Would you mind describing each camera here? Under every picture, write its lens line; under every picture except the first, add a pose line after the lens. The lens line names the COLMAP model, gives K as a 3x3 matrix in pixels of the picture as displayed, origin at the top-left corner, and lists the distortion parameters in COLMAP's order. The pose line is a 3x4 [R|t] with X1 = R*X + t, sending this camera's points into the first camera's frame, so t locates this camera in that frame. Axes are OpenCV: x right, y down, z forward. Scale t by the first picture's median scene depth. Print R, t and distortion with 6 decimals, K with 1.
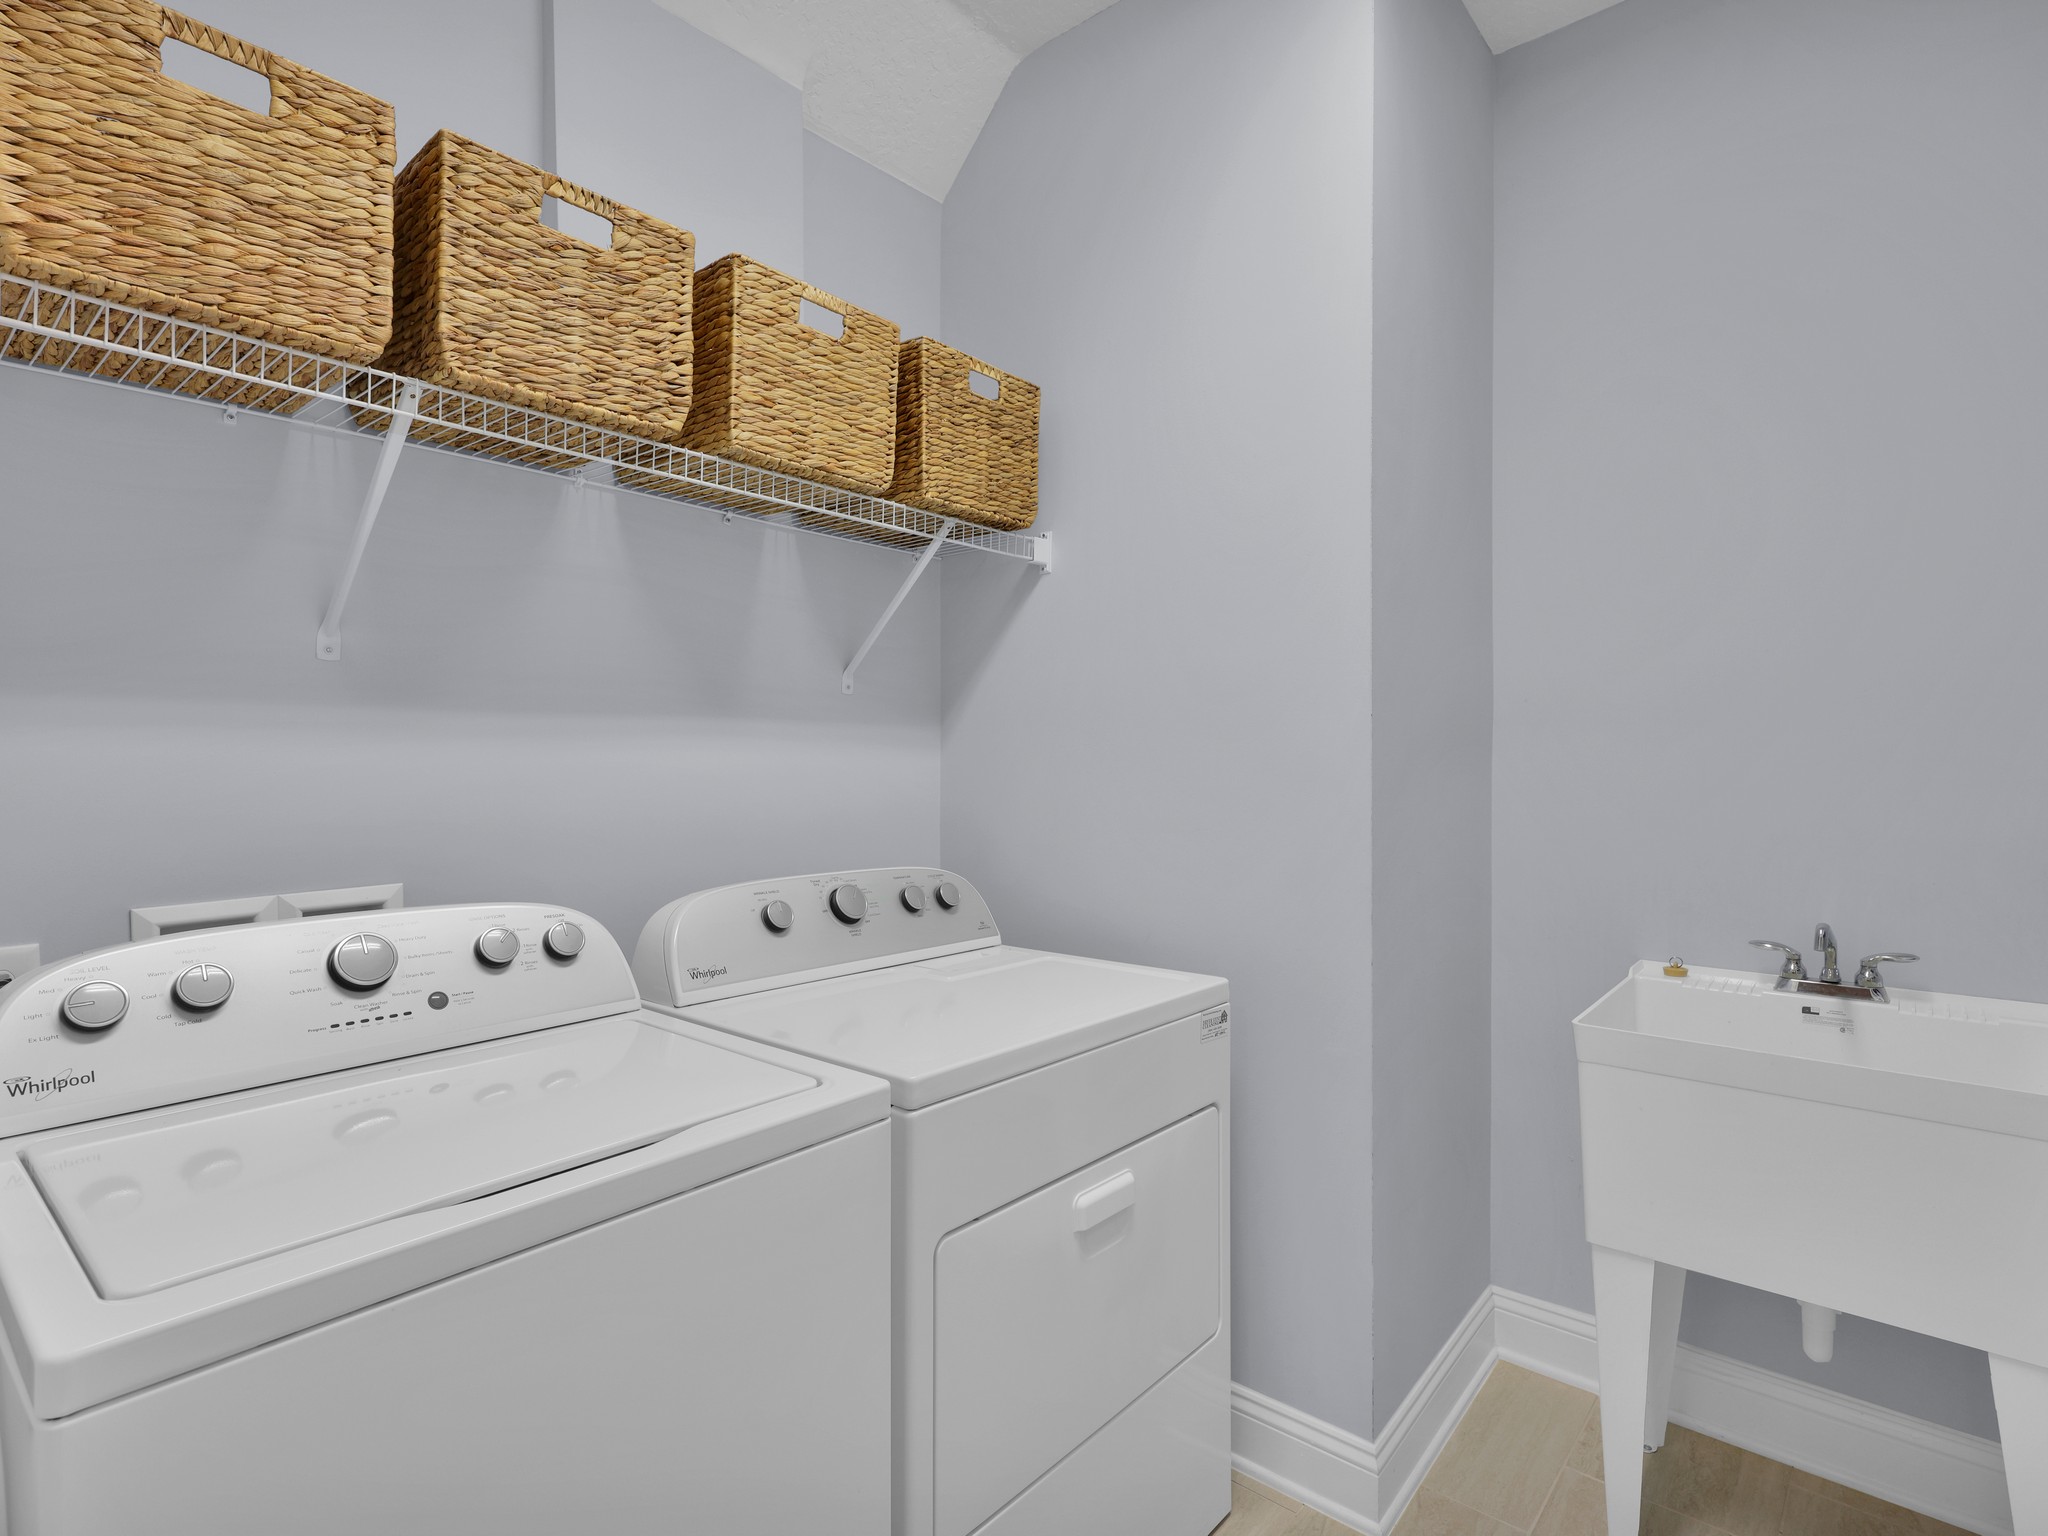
lens RADIAL K [[1050.9, 0, 1024.0], [0, 1050.9, 768.0], [0, 0, 1]] dist [-0.000175, -0.000135]
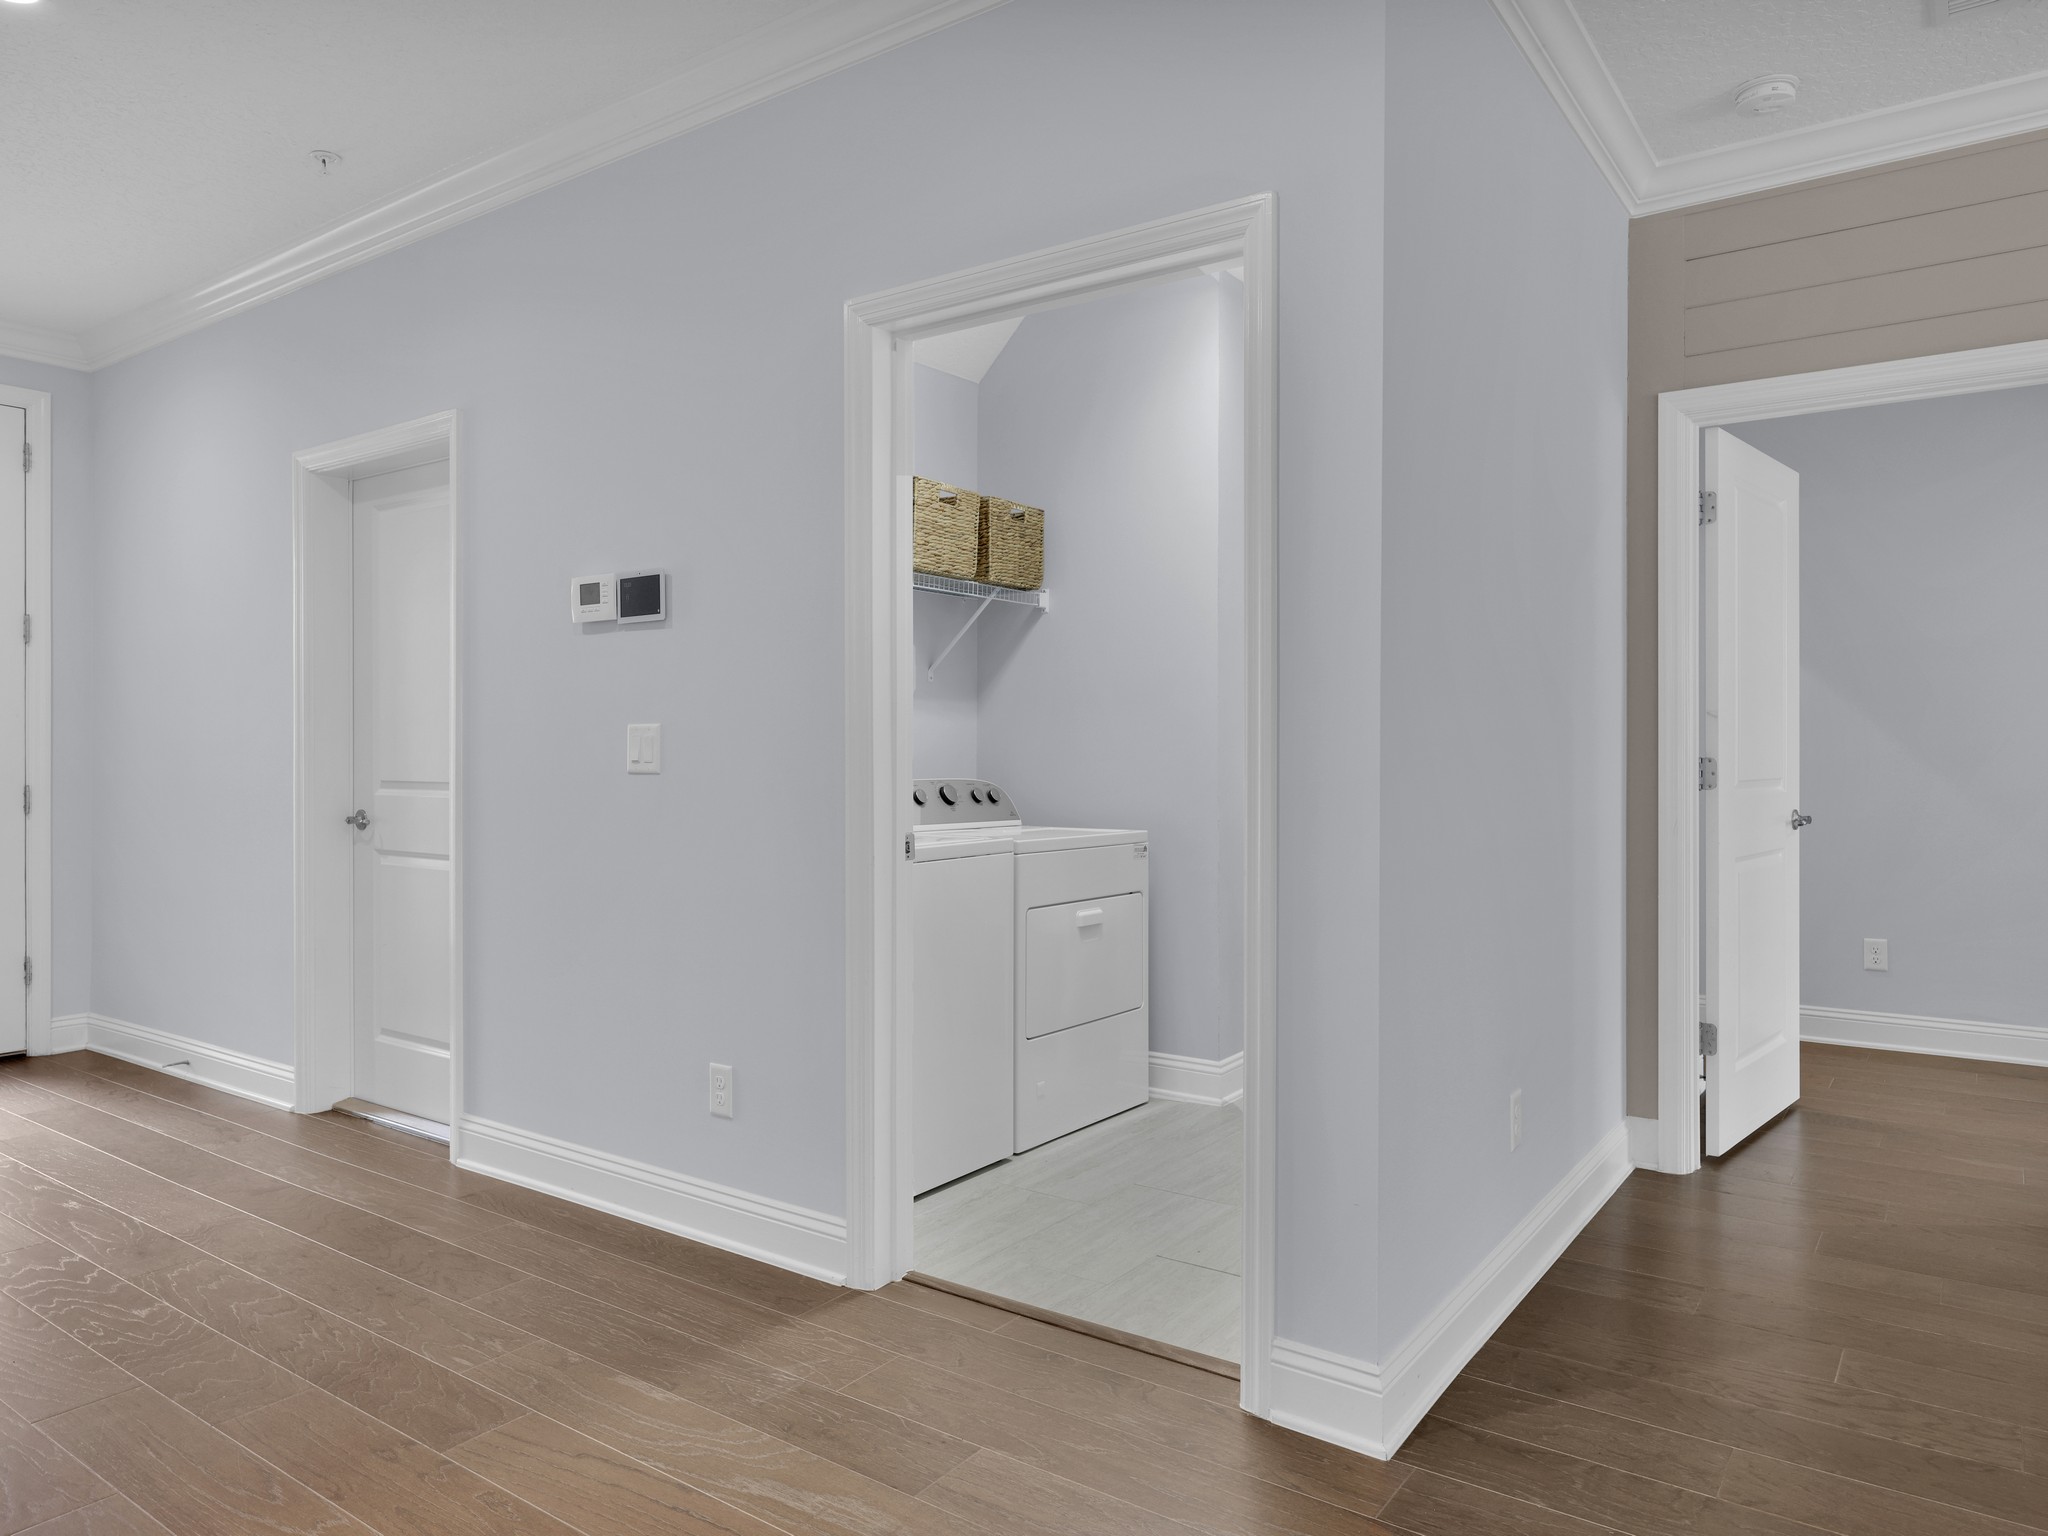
lens RADIAL K [[1336.3, 0, 1024.0], [0, 1336.3, 768.0], [0, 0, 1]] dist [0.000660, 0.001228]
pose [[0.996357, 0.000256, 0.085280, -0.236258], [-0.000767, 0.999982, 0.005961, 0.067017], [-0.085277, -0.006004, 0.996339, -1.396529]]
